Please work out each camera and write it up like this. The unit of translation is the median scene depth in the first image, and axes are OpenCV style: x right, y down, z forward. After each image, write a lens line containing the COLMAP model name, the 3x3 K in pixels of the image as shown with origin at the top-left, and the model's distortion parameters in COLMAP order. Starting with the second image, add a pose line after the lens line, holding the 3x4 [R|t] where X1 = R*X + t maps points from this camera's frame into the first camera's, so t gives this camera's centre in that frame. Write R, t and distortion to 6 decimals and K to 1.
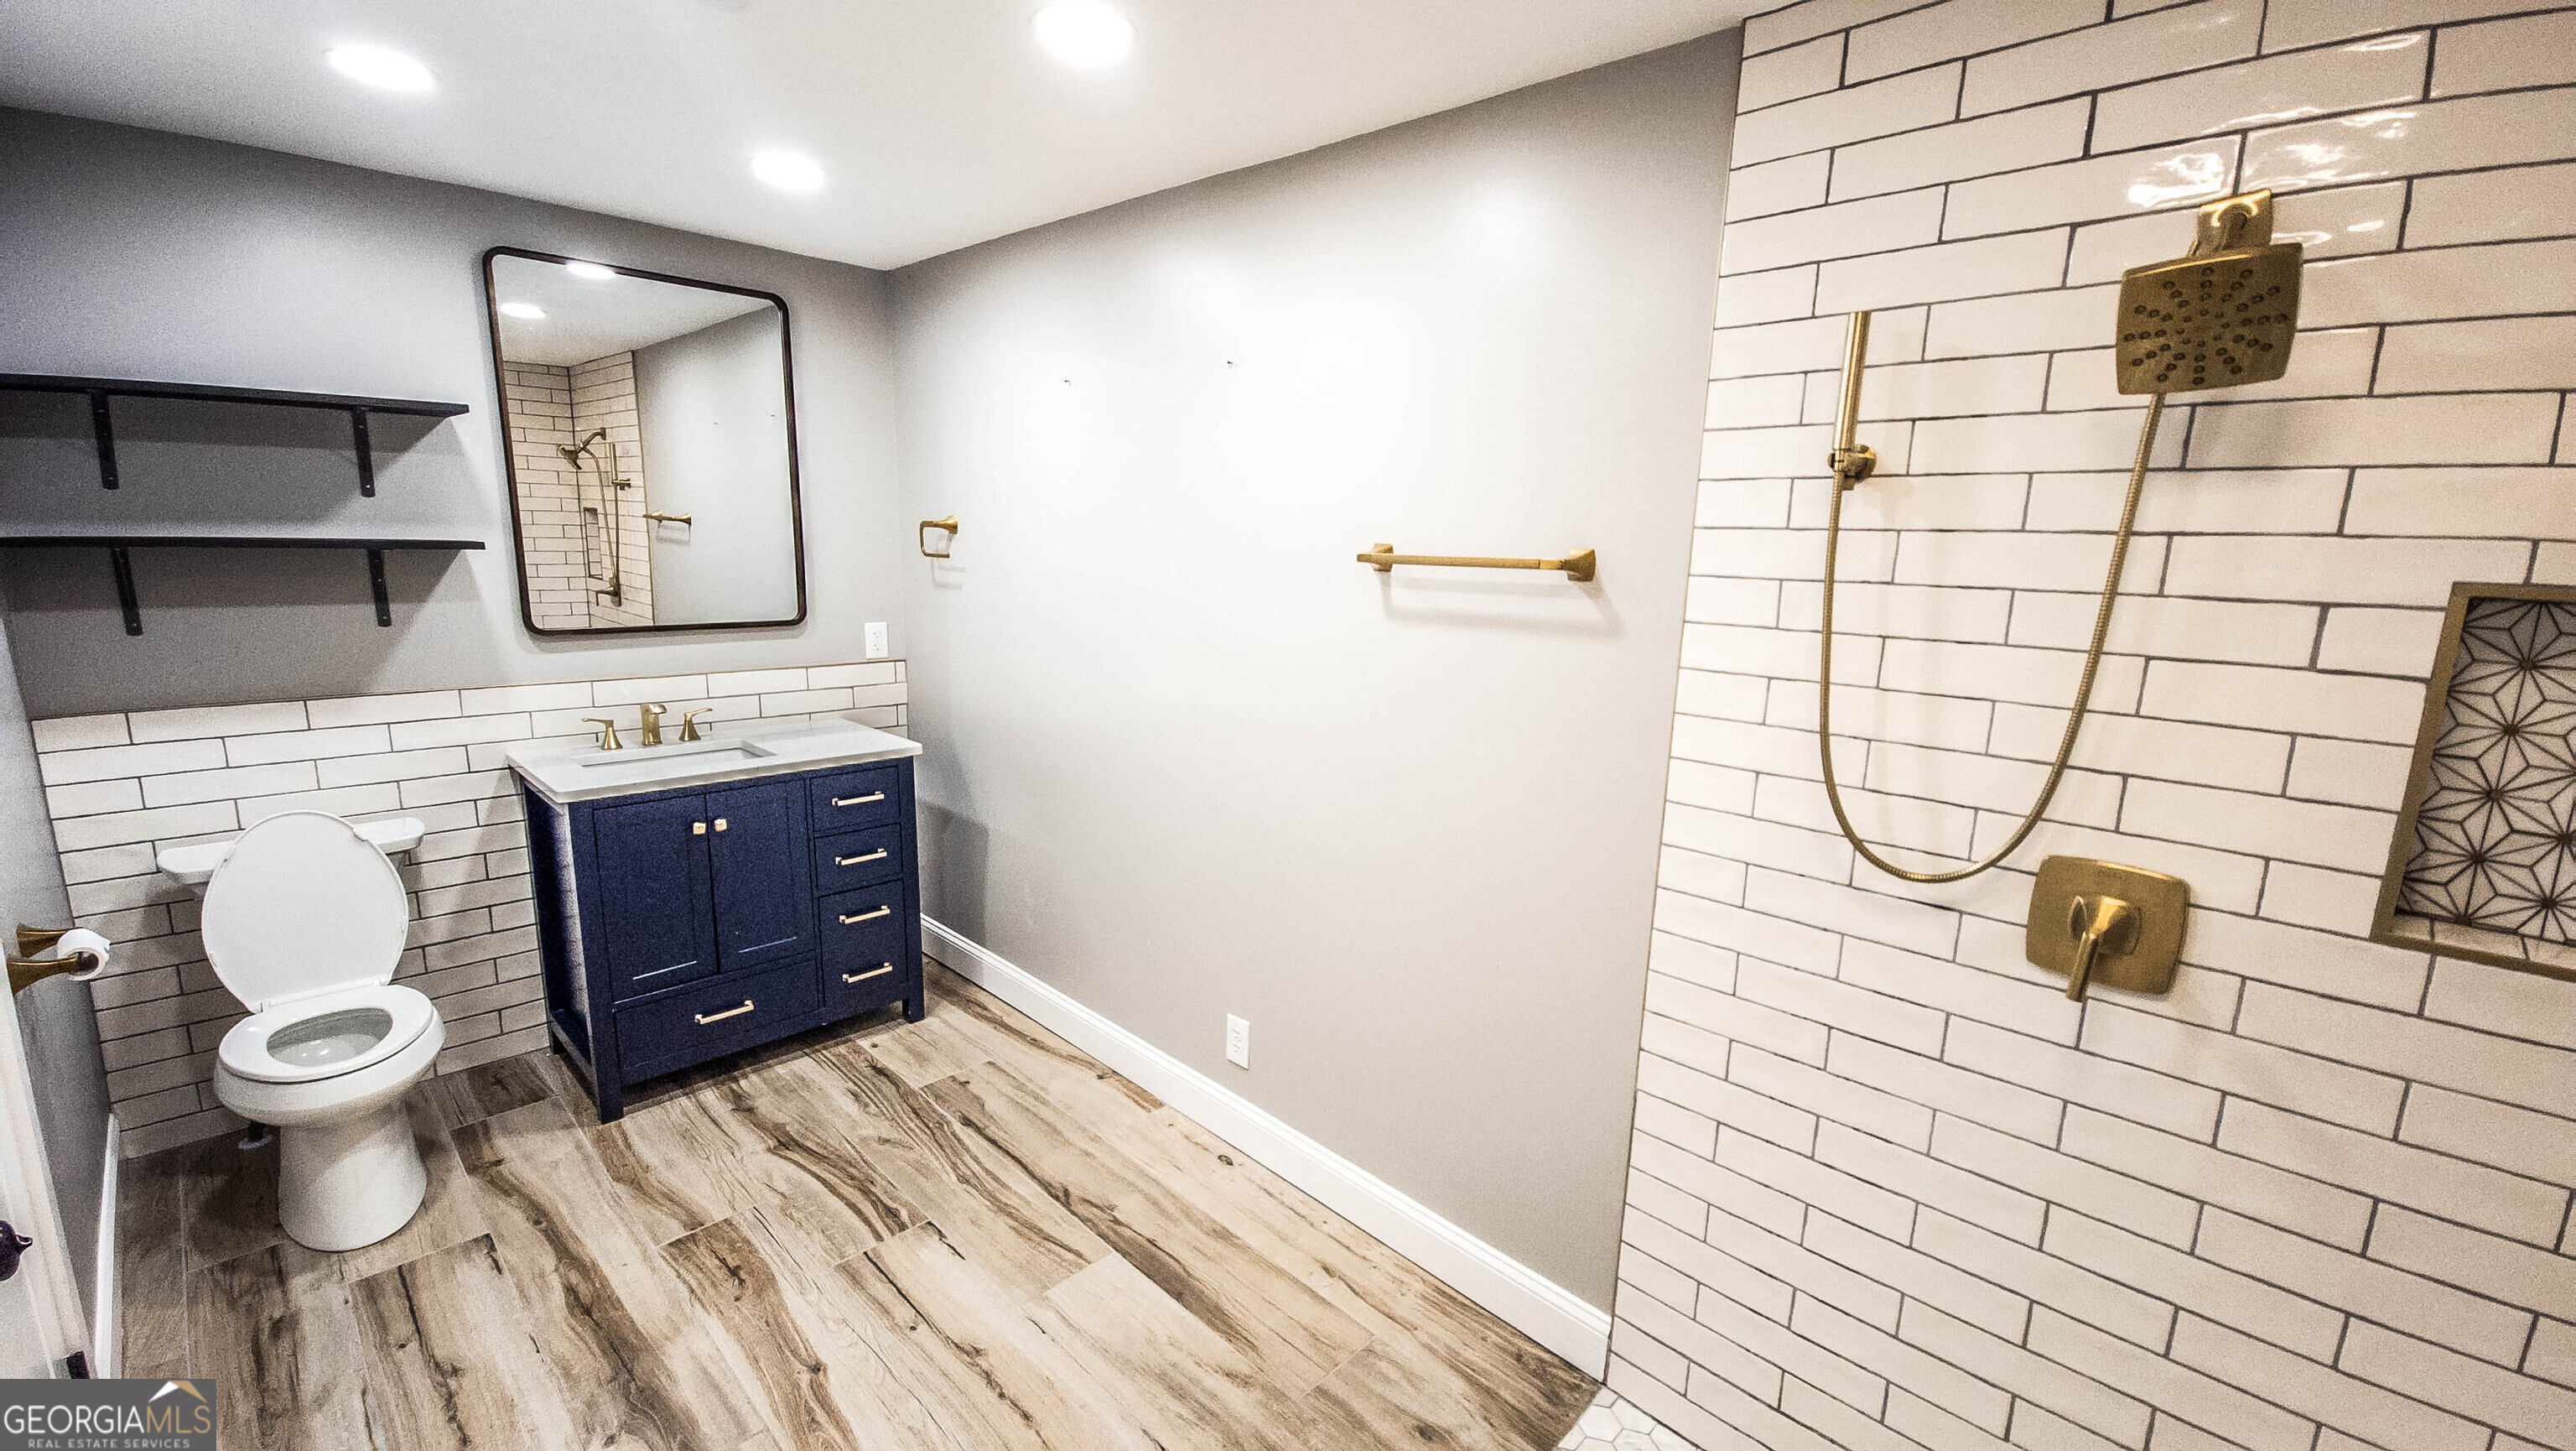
lens RADIAL K [[1048.5, 0, 1287.4], [0, 1048.5, 740.6], [0, 0, 1]] dist [0.014578, -0.008721]
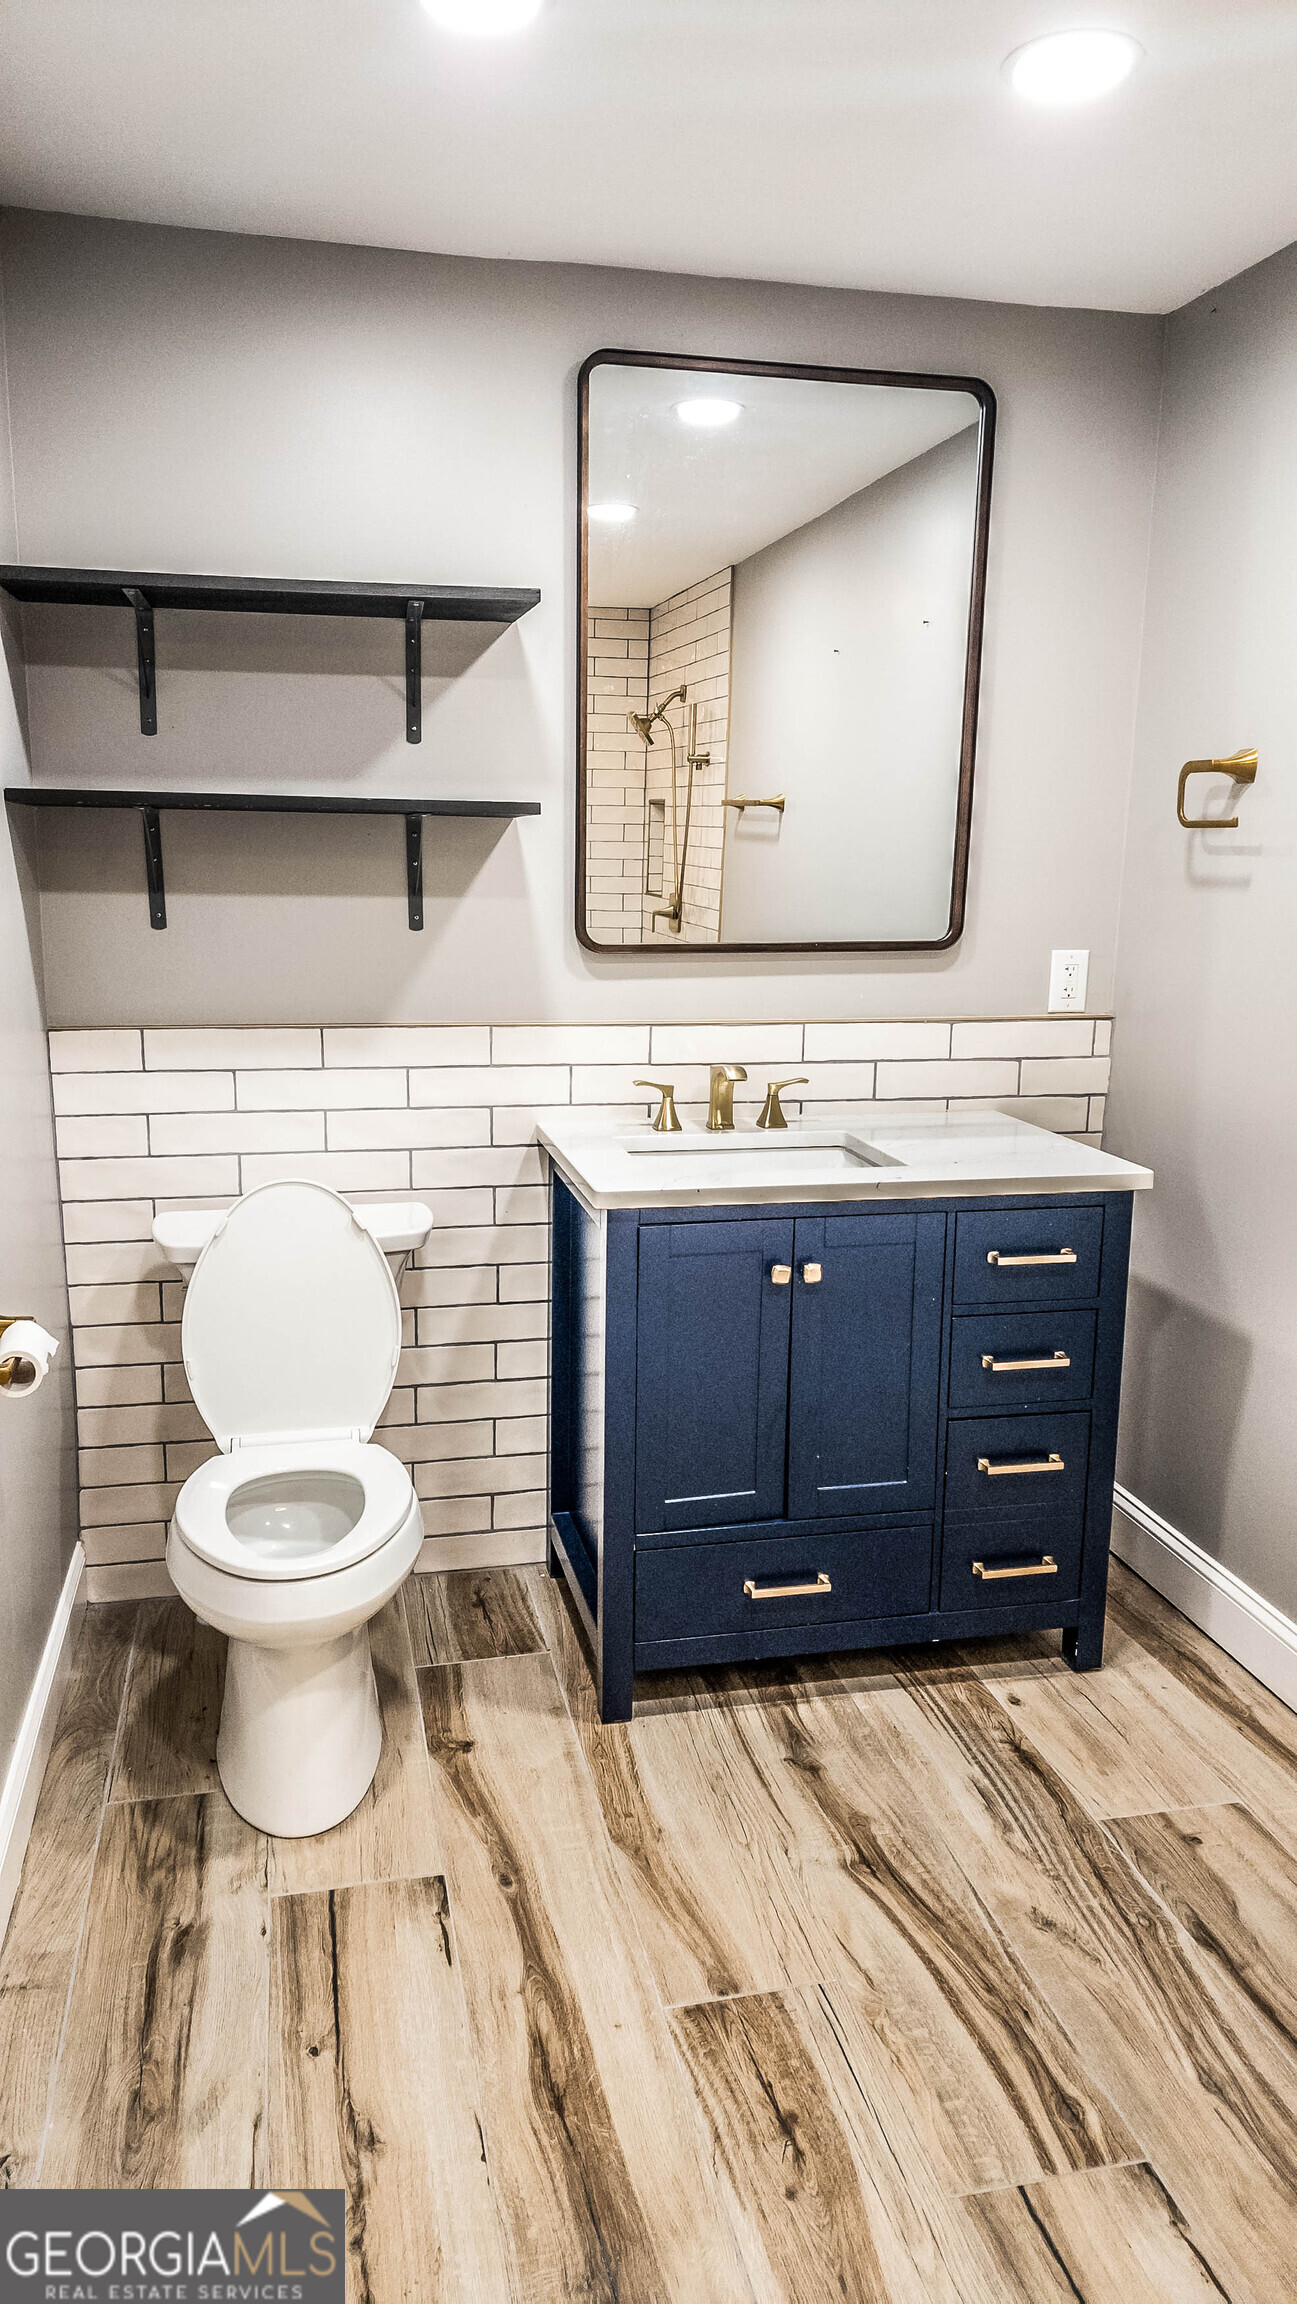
lens RADIAL K [[1535.1, 0, 688.7], [0, 1535.1, 1148.6], [0, 0, 1]] dist [0.072898, -0.062943]
pose [[0.855012, 0.092661, -0.510263, -0.163665], [-0.096850, 0.995128, 0.018426, 0.000612], [0.509484, 0.033664, 0.859821, 0.216355]]
